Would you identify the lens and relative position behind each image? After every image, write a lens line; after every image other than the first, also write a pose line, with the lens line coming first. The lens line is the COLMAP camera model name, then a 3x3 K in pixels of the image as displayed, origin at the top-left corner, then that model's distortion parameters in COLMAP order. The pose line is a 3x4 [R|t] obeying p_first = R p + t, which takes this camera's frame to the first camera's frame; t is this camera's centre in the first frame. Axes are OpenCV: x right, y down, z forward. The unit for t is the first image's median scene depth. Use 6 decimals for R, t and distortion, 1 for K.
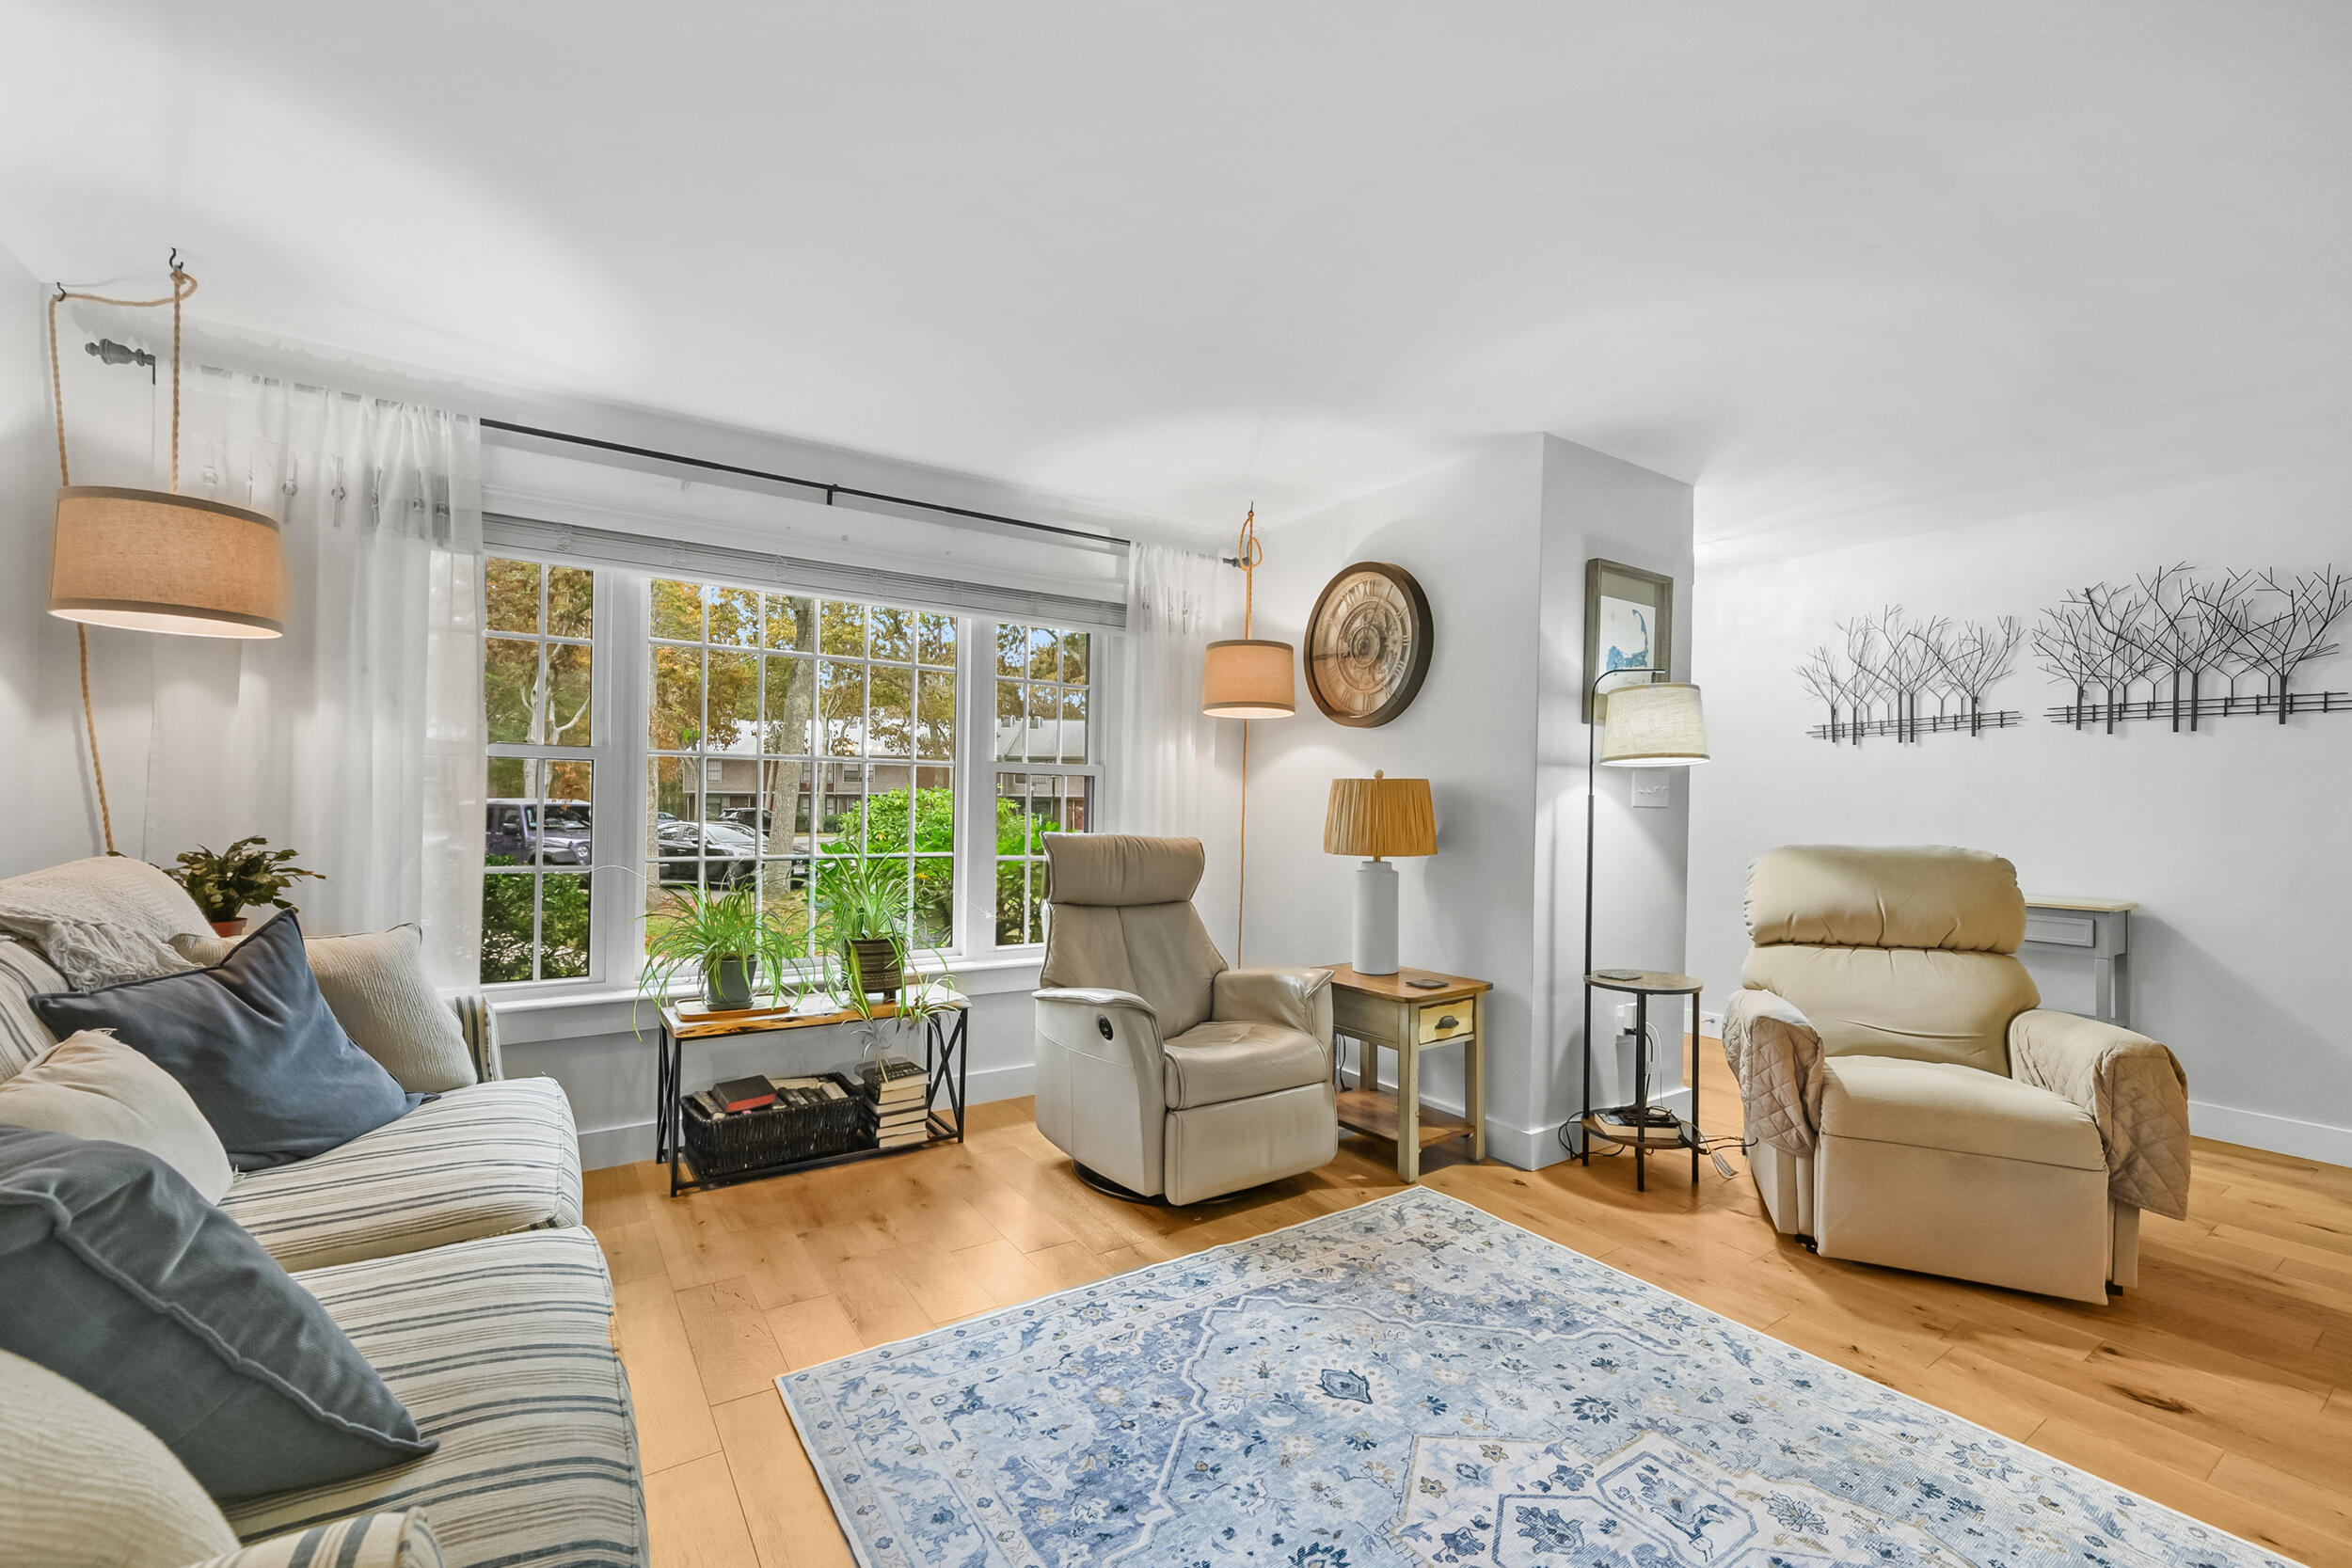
lens RADIAL K [[986.4, 0, 1175.6], [0, 986.4, 803.3], [0, 0, 1]] dist [0.001941, 0.000047]
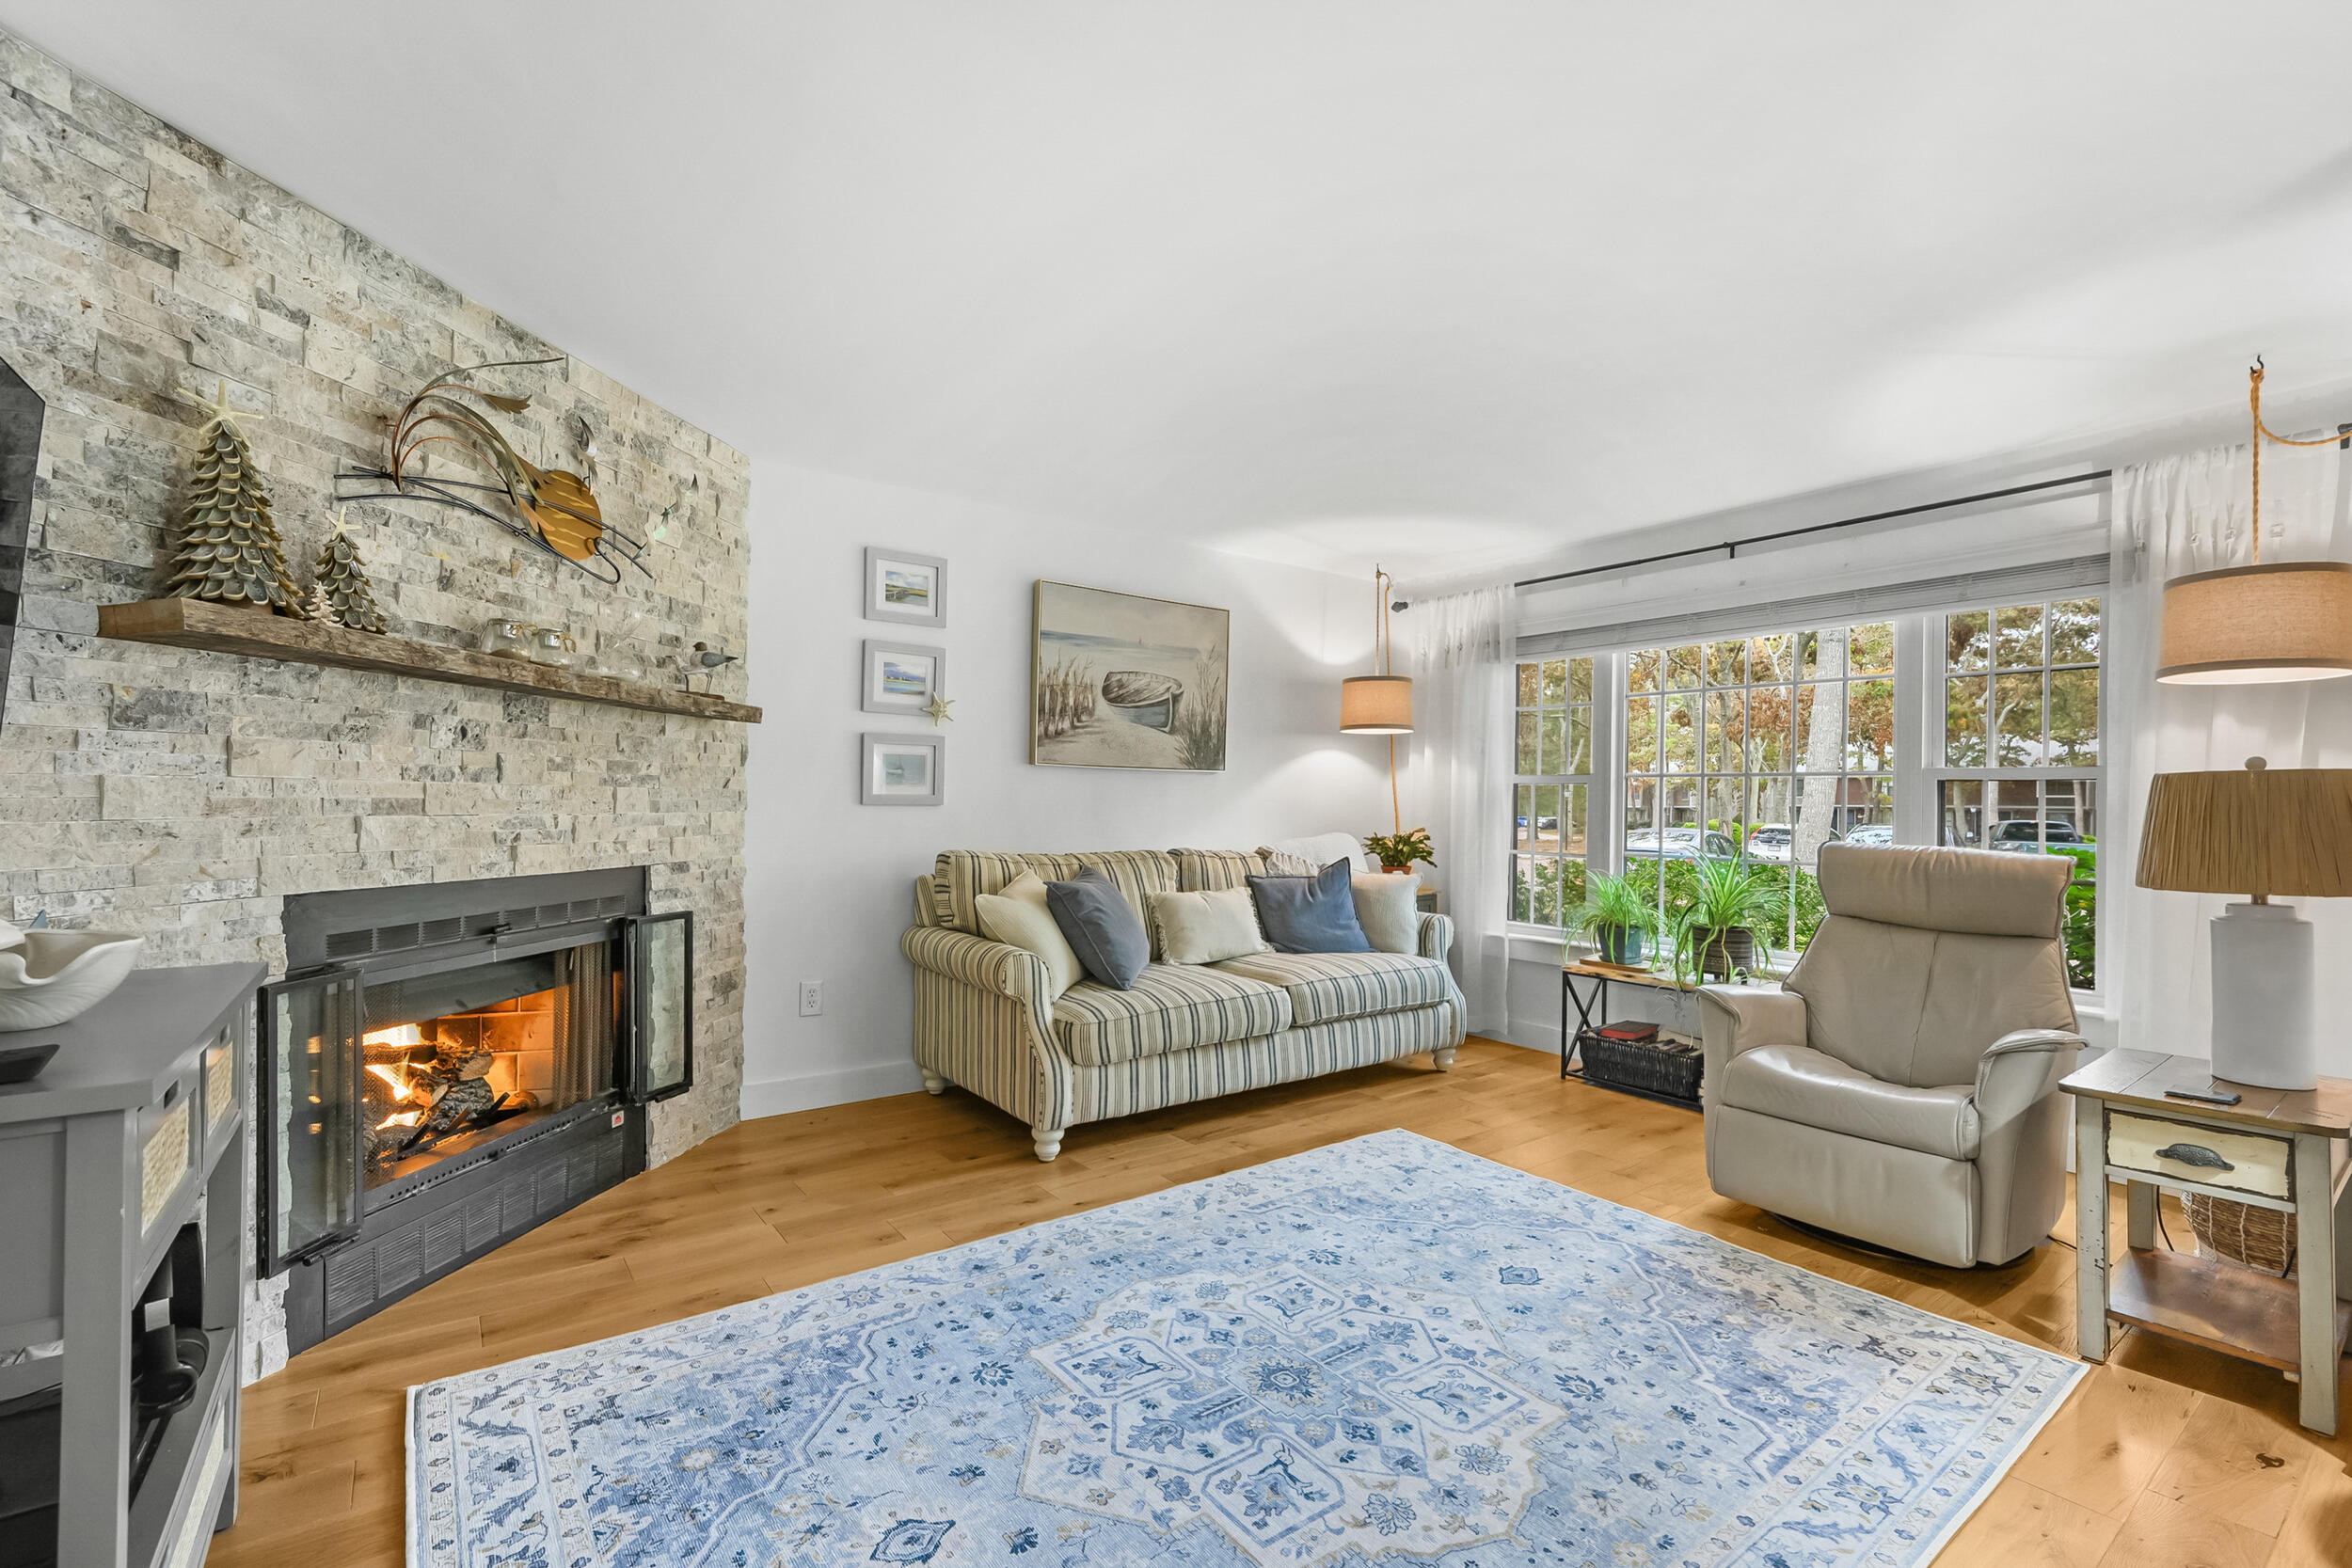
lens RADIAL K [[1053.4, 0, 1186.2], [0, 1053.4, 790.1], [0, 0, 1]] dist [-0.000337, -0.000984]
pose [[0.043247, -0.025344, -0.998743, 1.174553], [-0.013198, 0.999576, -0.025937, 0.018777], [0.998977, 0.014303, 0.042894, 0.411730]]
